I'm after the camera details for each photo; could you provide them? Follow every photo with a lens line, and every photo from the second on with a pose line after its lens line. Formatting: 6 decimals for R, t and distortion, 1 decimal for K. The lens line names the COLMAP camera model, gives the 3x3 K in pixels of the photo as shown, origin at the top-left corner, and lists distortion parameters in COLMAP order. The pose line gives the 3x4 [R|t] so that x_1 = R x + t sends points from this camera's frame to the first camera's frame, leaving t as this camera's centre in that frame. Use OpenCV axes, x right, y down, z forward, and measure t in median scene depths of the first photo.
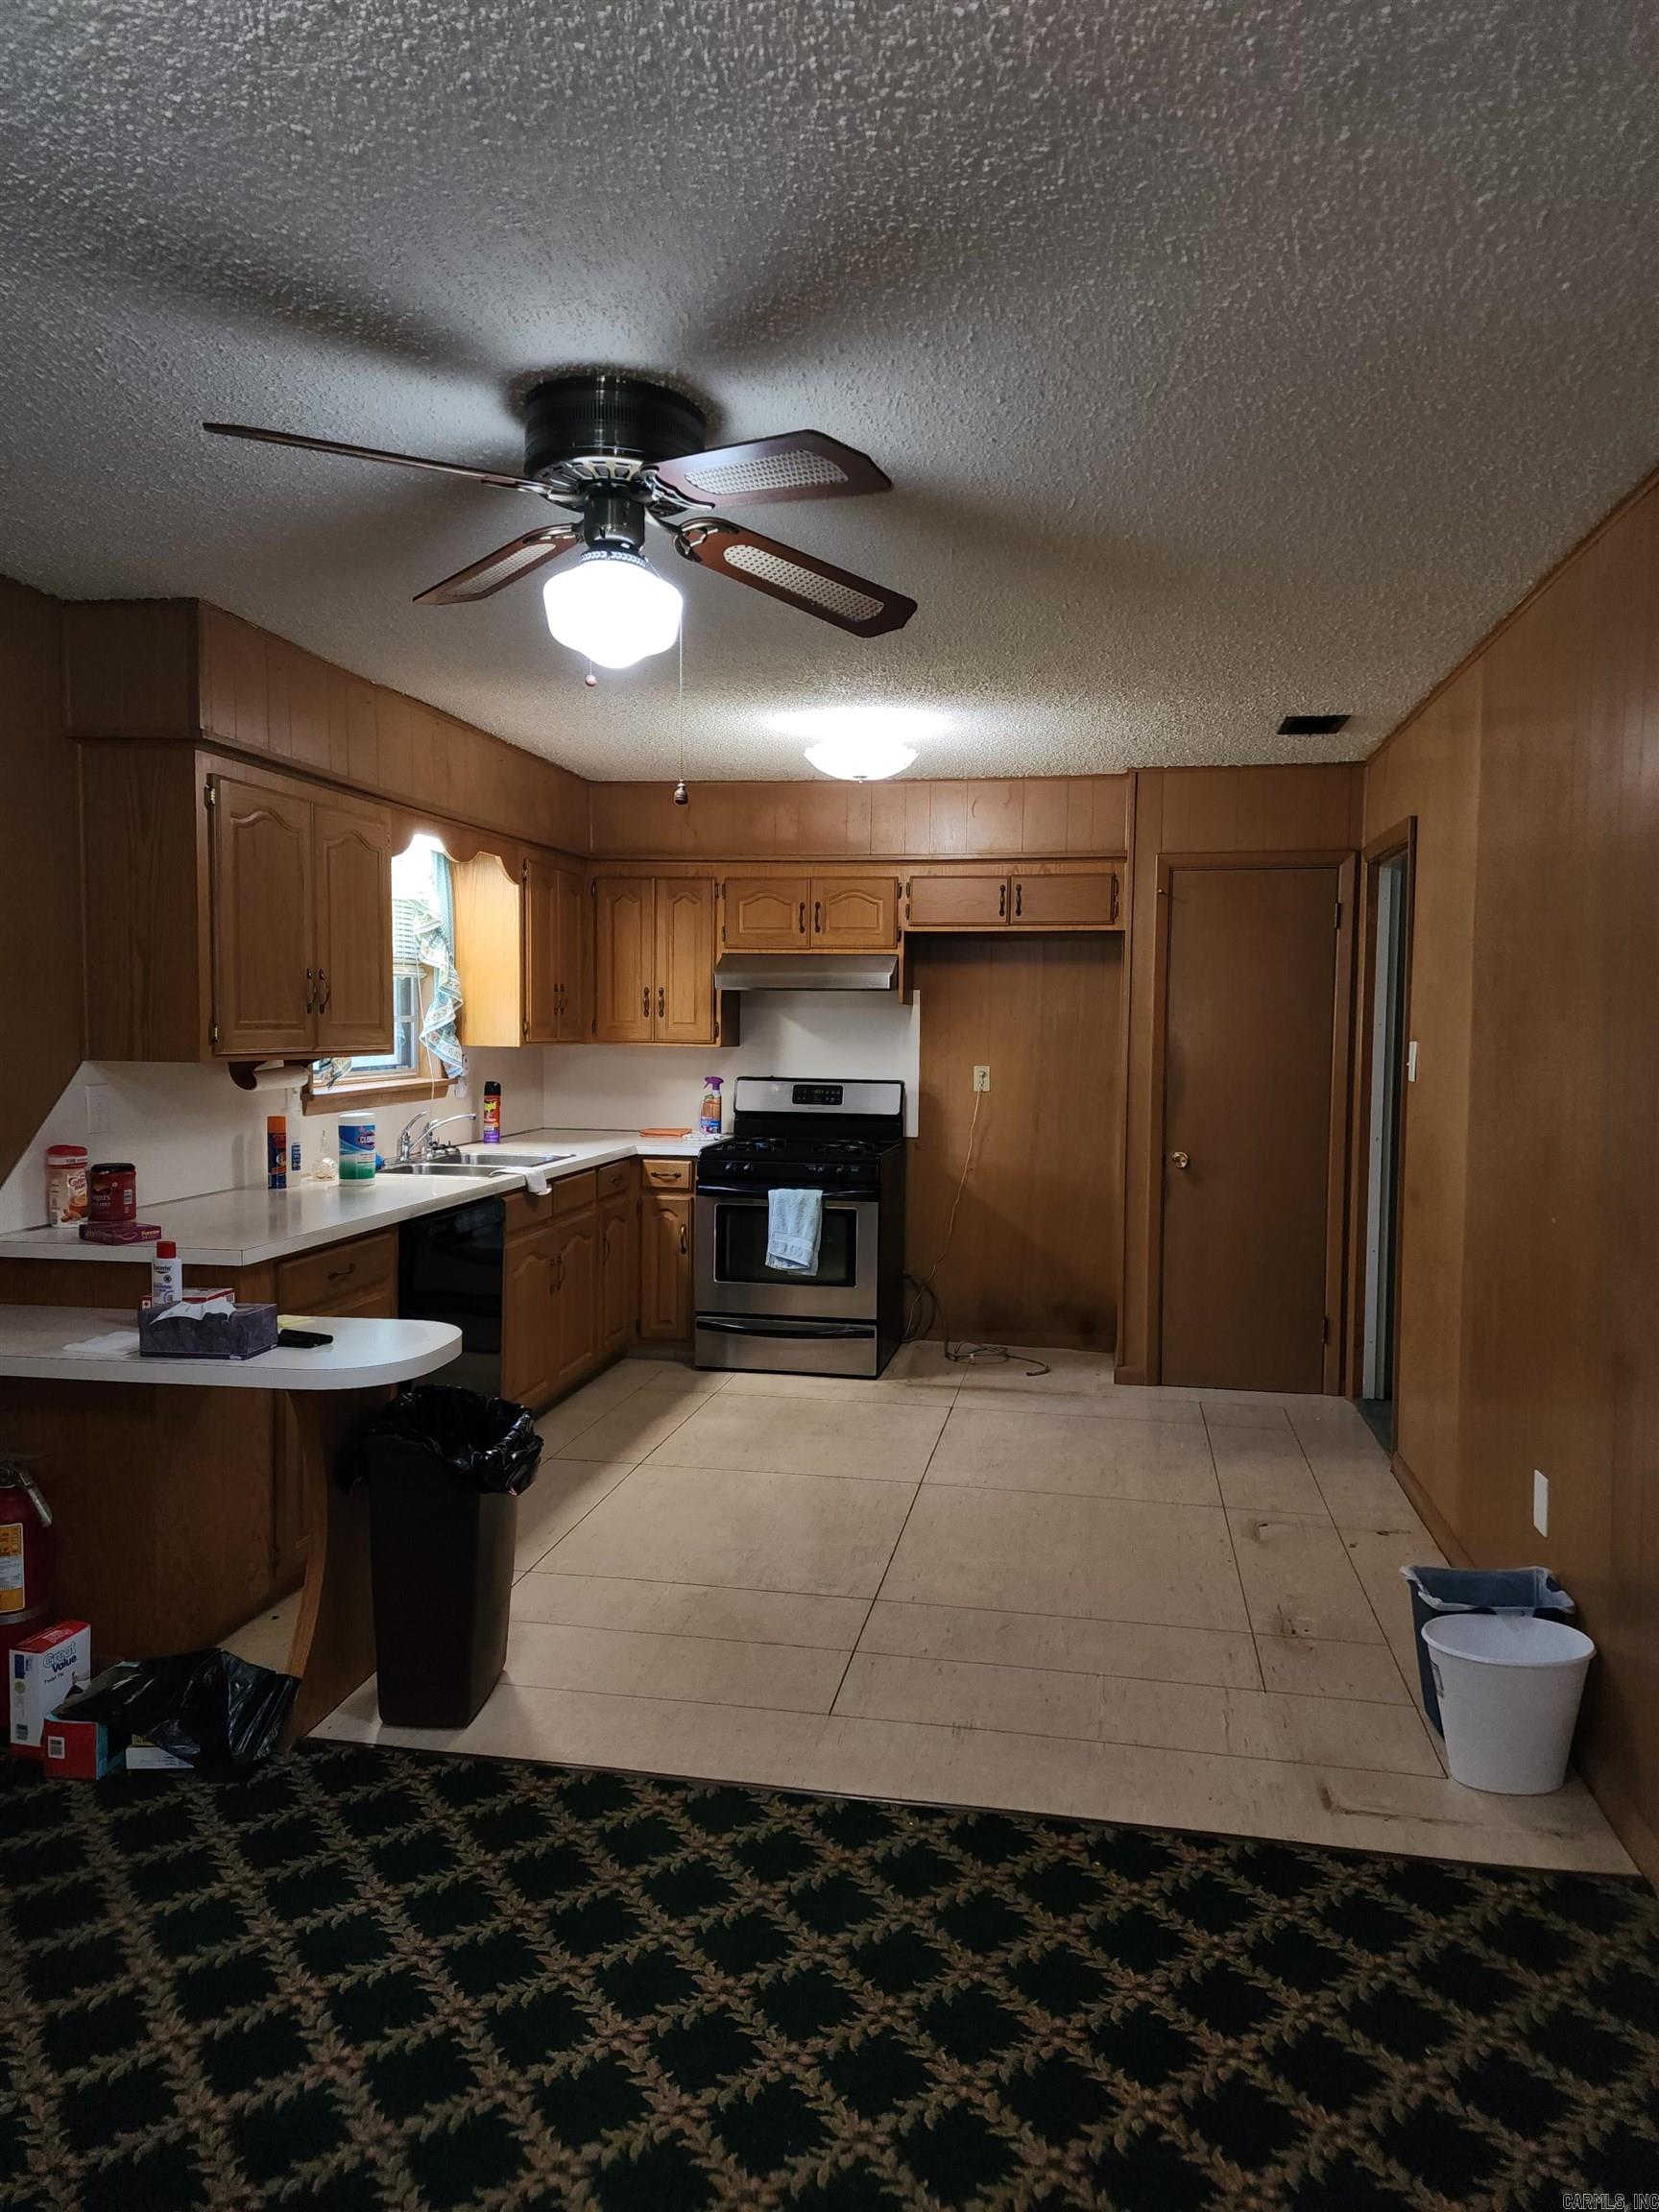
lens RADIAL K [[1465.3, 0, 862.1], [0, 1465.3, 1114.8], [0, 0, 1]] dist [0.100884, -0.099141]
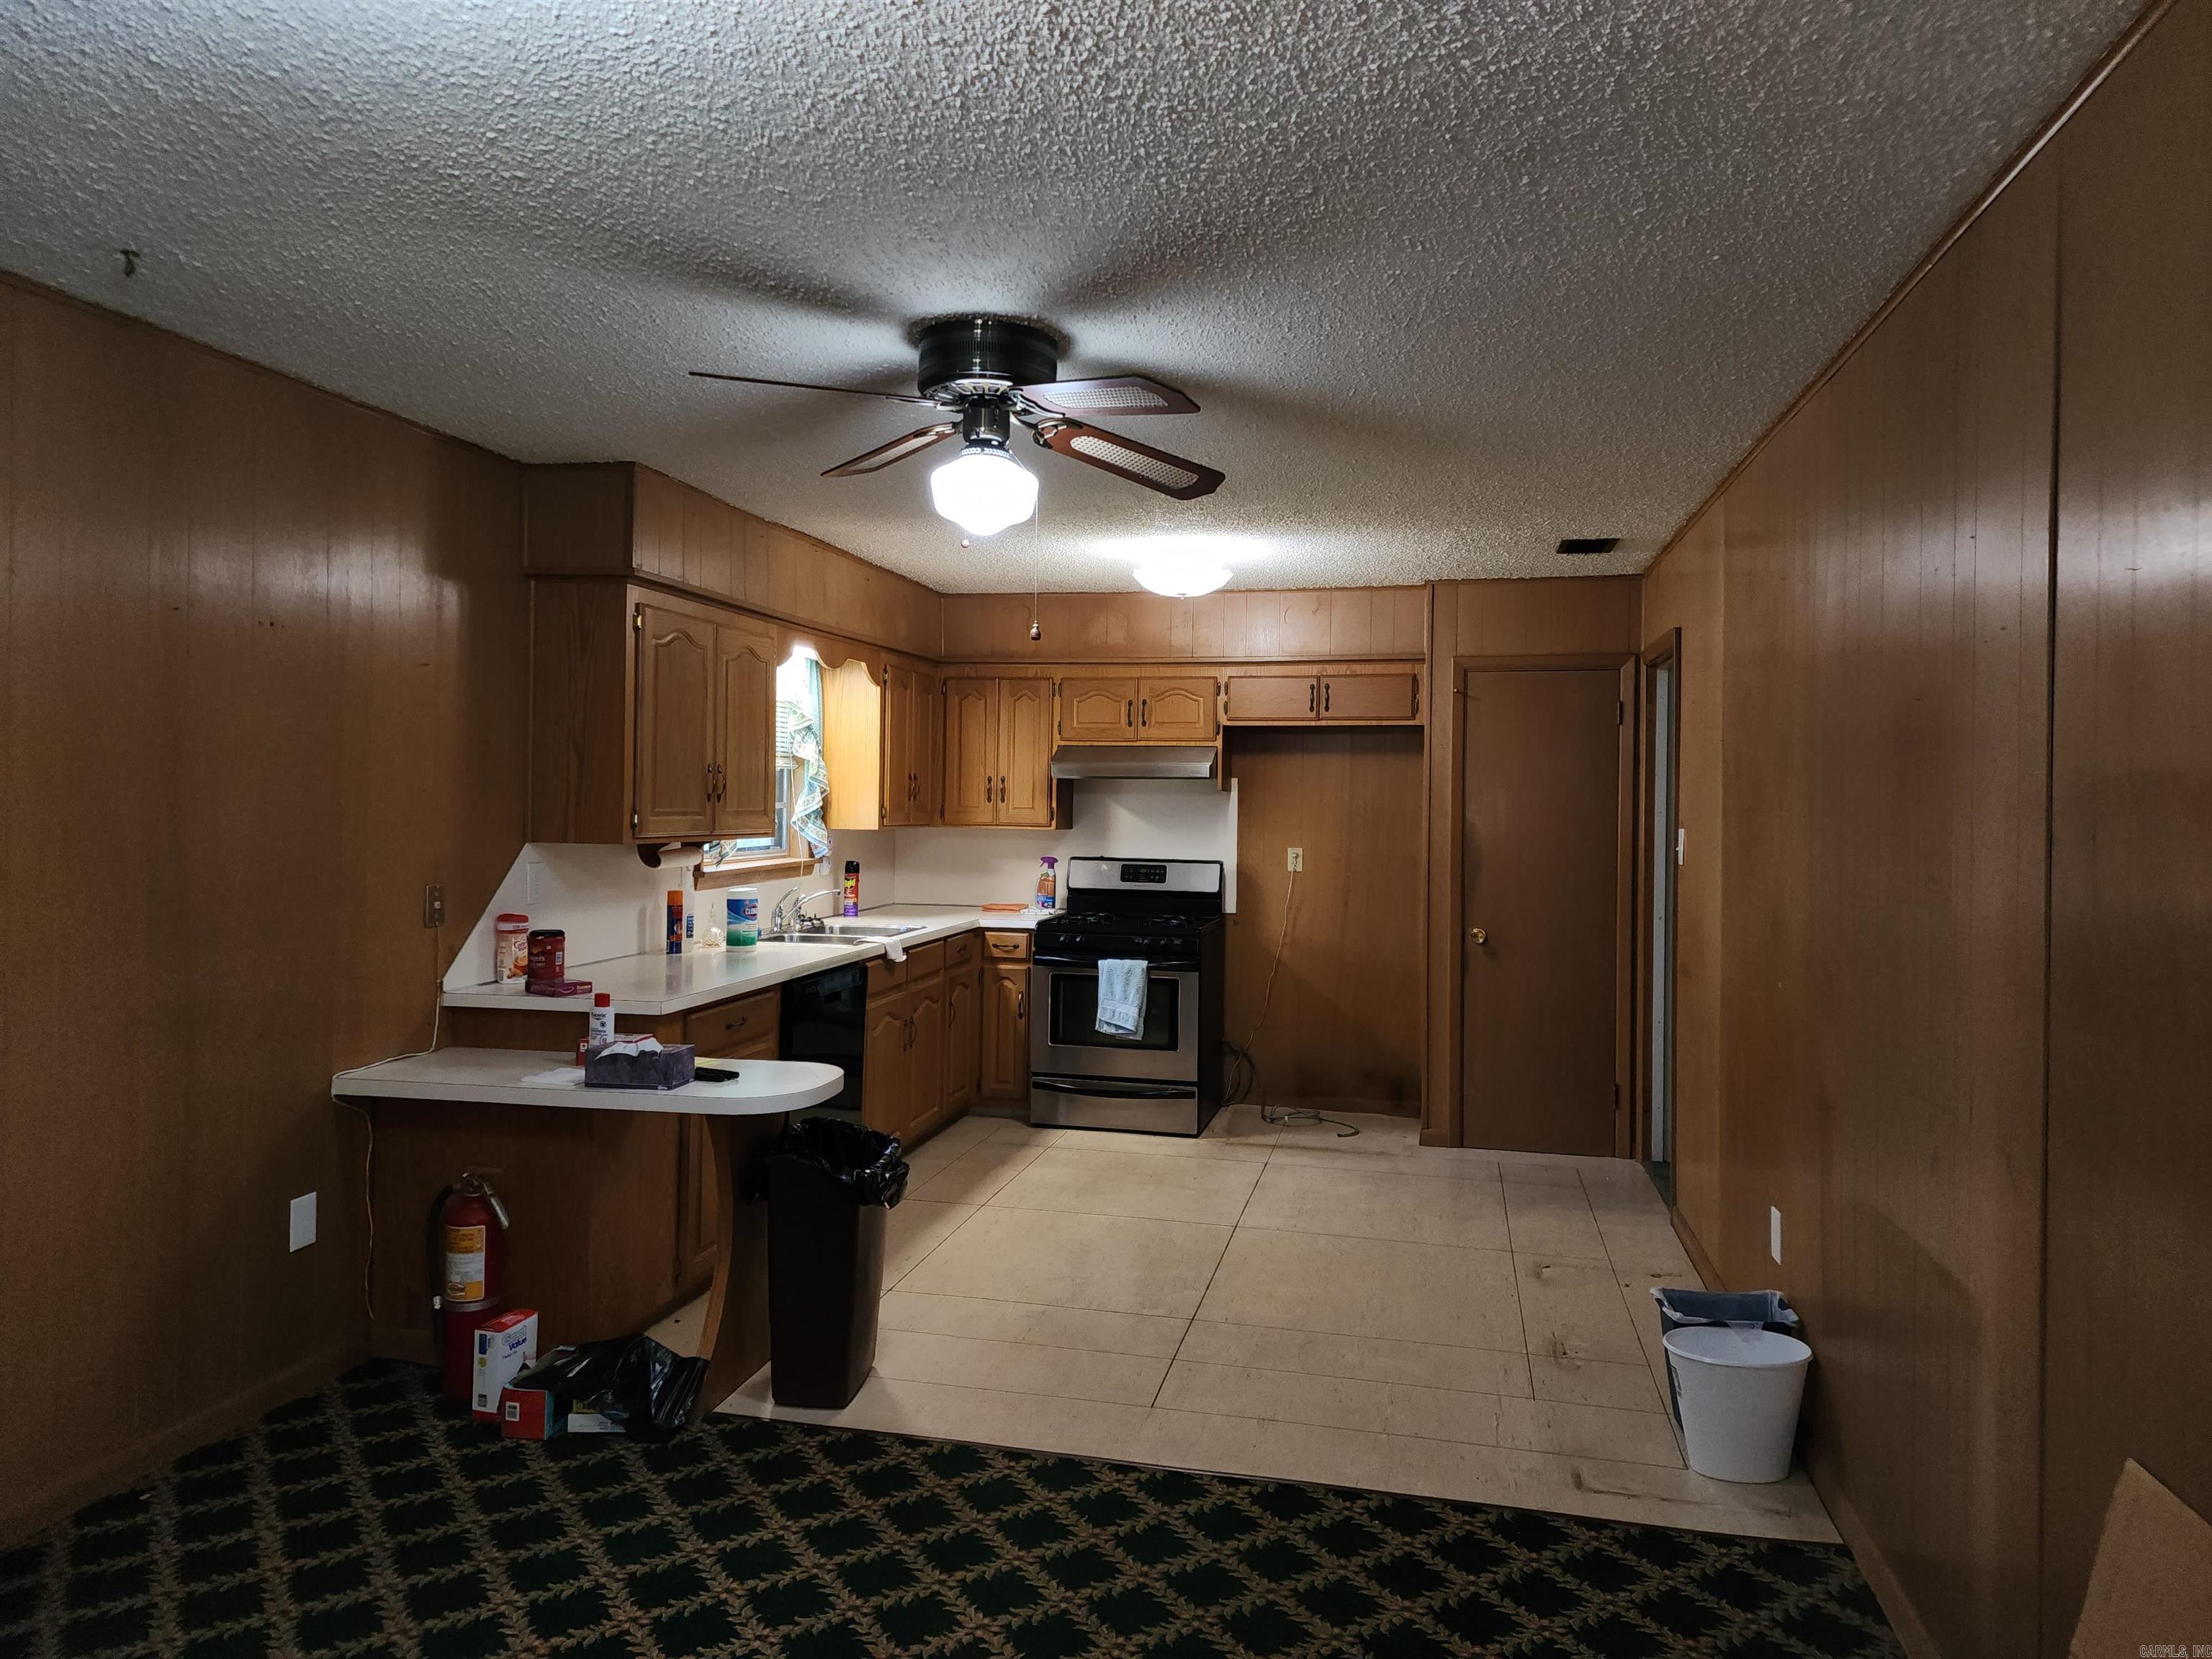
lens RADIAL K [[1465.3, 0, 1120.9], [0, 1465.3, 796.4], [0, 0, 1]] dist [0.100884, -0.099141]
pose [[0.998919, 0.001845, -0.046440, 0.007667], [-0.004984, 0.997701, -0.067585, 0.005952], [0.046208, 0.067744, 0.996632, -0.204590]]
